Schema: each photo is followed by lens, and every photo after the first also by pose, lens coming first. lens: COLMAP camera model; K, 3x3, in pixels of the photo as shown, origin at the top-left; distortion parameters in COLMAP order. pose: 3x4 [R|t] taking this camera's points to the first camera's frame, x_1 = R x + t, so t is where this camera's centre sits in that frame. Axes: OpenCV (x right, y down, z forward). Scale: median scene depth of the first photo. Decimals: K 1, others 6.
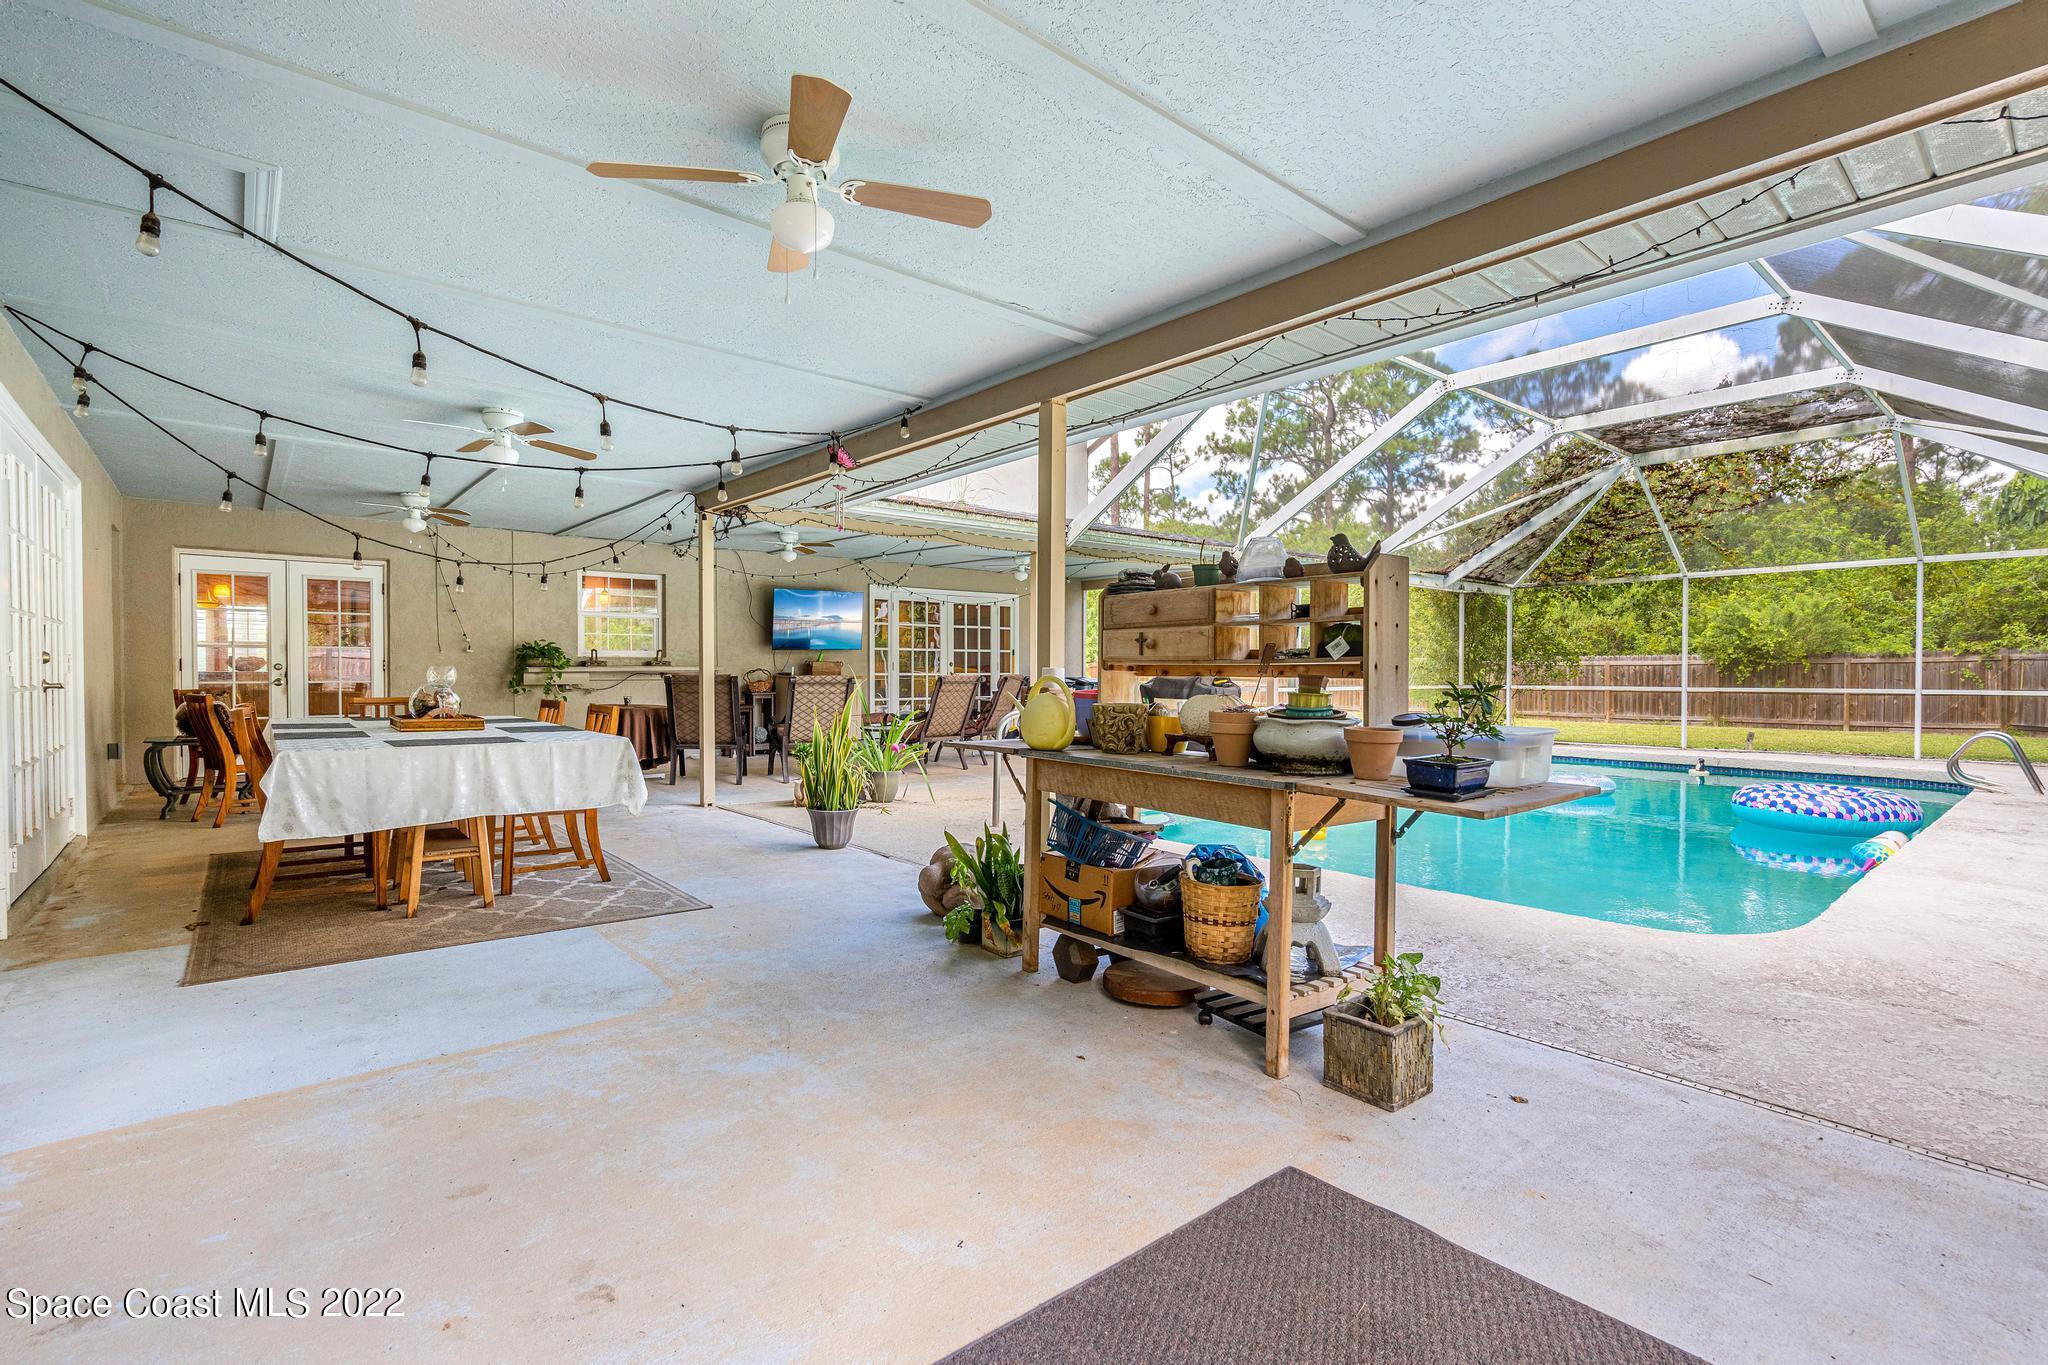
lens RADIAL K [[938.4, 0, 1024.0], [0, 938.4, 682.5], [0, 0, 1]] dist [0.004392, -0.000079]
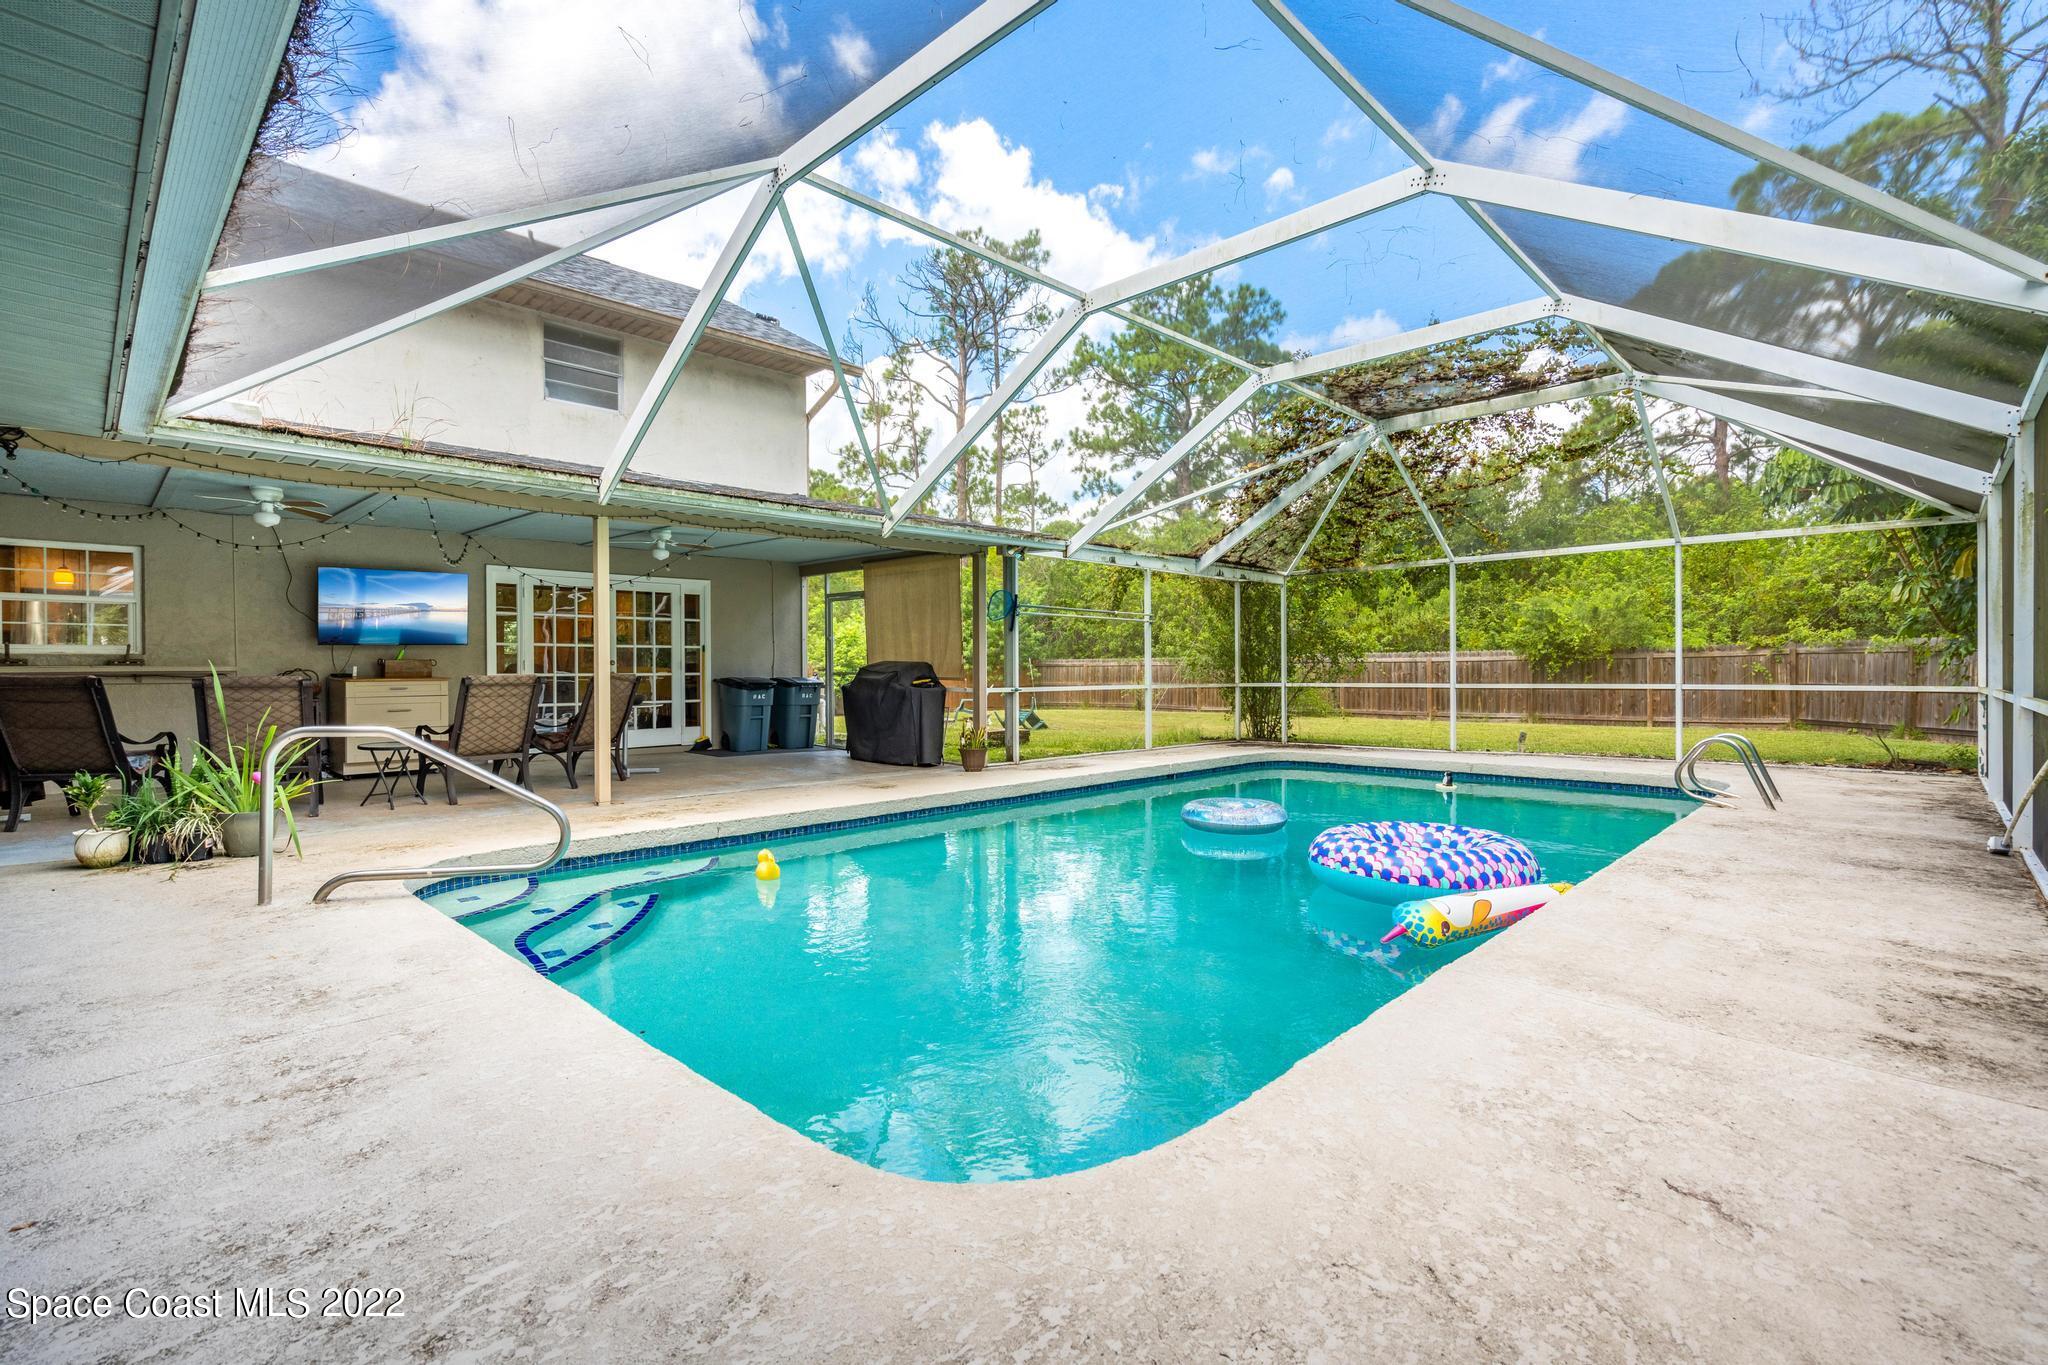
lens RADIAL K [[927.5, 0, 1026.2], [0, 927.5, 663.1], [0, 0, 1]] dist [-0.002325, 0.000156]
pose [[0.995721, -0.005223, 0.092265, 0.196729], [0.007161, 0.999760, -0.020682, 0.000292], [-0.092135, 0.021254, 0.995520, 0.140381]]
